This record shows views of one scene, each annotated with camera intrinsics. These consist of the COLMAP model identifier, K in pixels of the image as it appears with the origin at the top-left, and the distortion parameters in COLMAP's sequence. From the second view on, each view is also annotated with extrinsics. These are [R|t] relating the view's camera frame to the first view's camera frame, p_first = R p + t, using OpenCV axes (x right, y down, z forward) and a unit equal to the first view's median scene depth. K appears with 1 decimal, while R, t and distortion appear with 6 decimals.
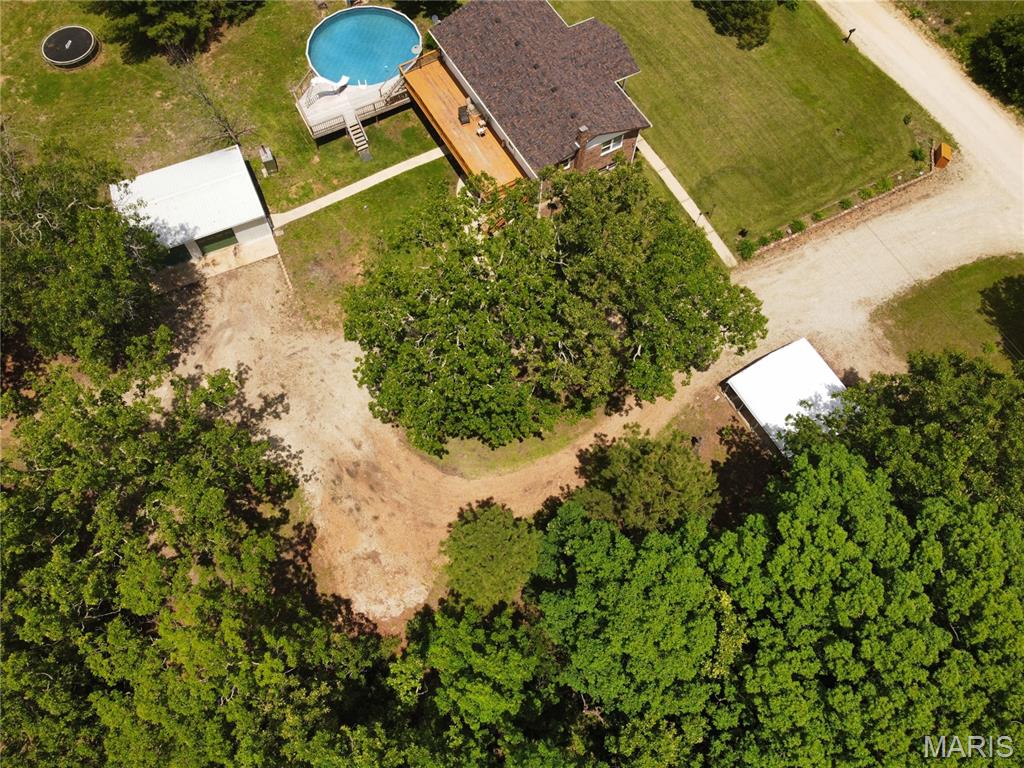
lens RADIAL K [[780.4, 0, 510.1], [0, 780.4, 381.3], [0, 0, 1]] dist [-0.007839, 0.000651]
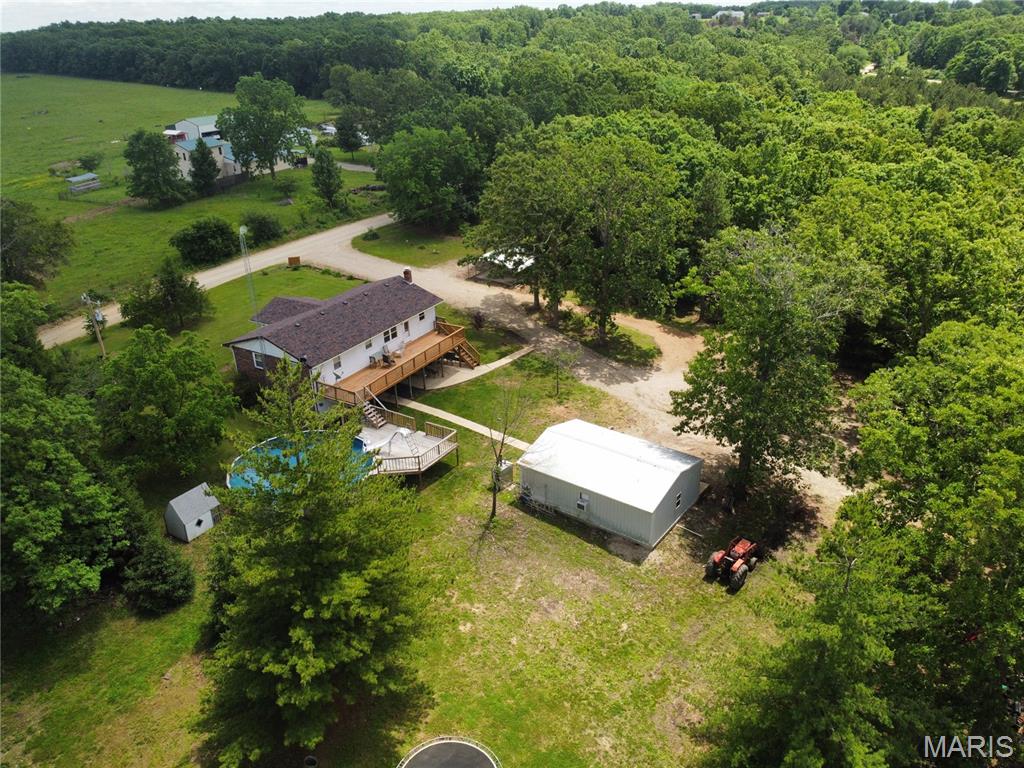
lens RADIAL K [[778.7, 0, 510.1], [0, 778.7, 372.6], [0, 0, 1]] dist [-0.001110, -0.002705]
pose [[-0.466418, -0.383552, 0.797083, -0.970932], [0.810035, 0.176828, 0.559085, -0.792756], [-0.355385, 0.906432, 0.228215, 0.704823]]
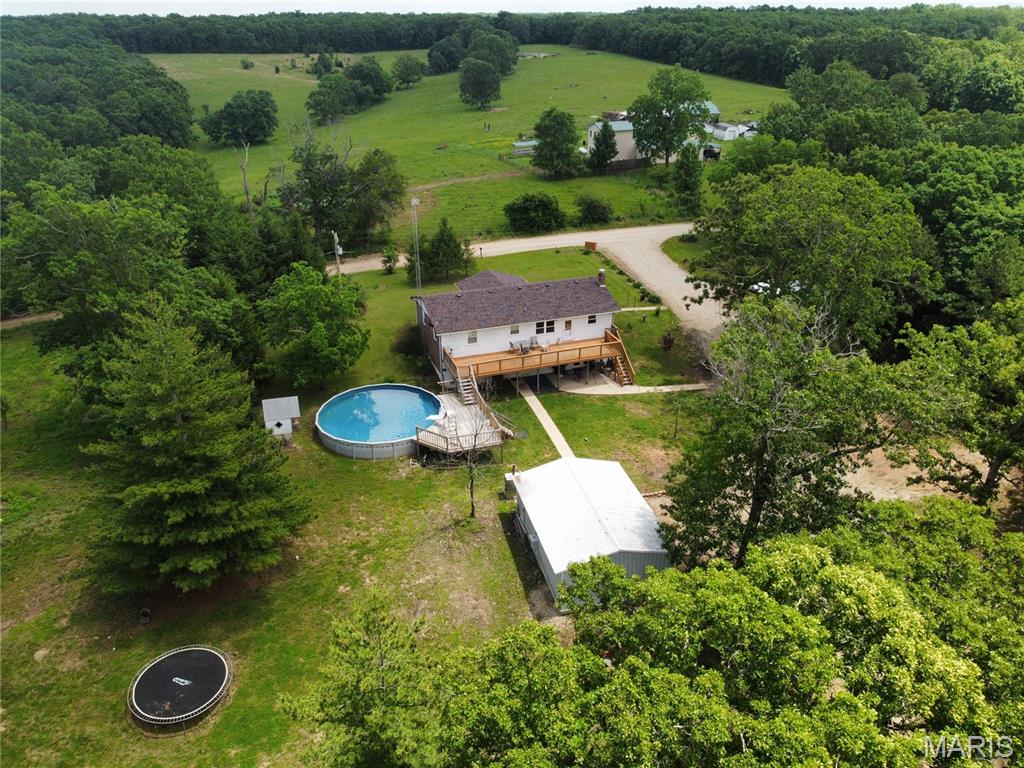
lens RADIAL K [[780.4, 0, 510.1], [0, 780.4, 381.3], [0, 0, 1]] dist [-0.007839, 0.000651]
pose [[0.203559, -0.444927, 0.872126, -1.017688], [0.893527, 0.448551, 0.020280, -0.360966], [-0.400217, 0.775140, 0.488861, 0.500267]]
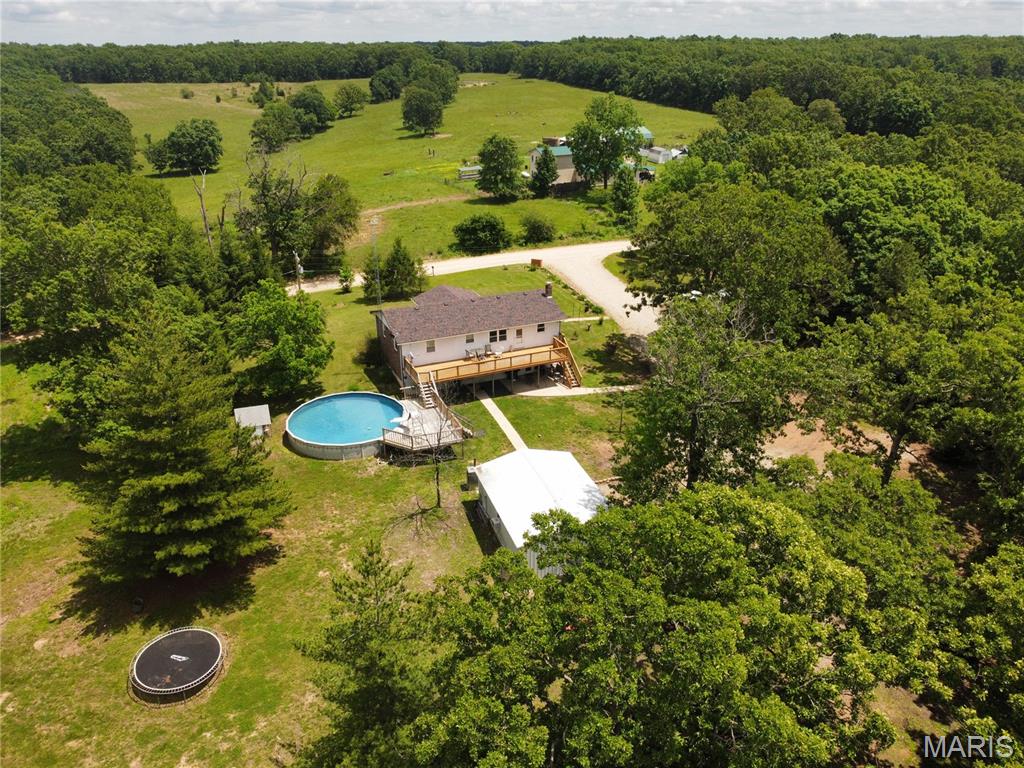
lens RADIAL K [[780.4, 0, 510.1], [0, 780.4, 381.3], [0, 0, 1]] dist [-0.007839, 0.000651]
pose [[0.131225, -0.422624, 0.896755, -1.104043], [0.903660, 0.422960, 0.067098, -0.362318], [-0.407649, 0.801557, 0.437411, 0.488792]]
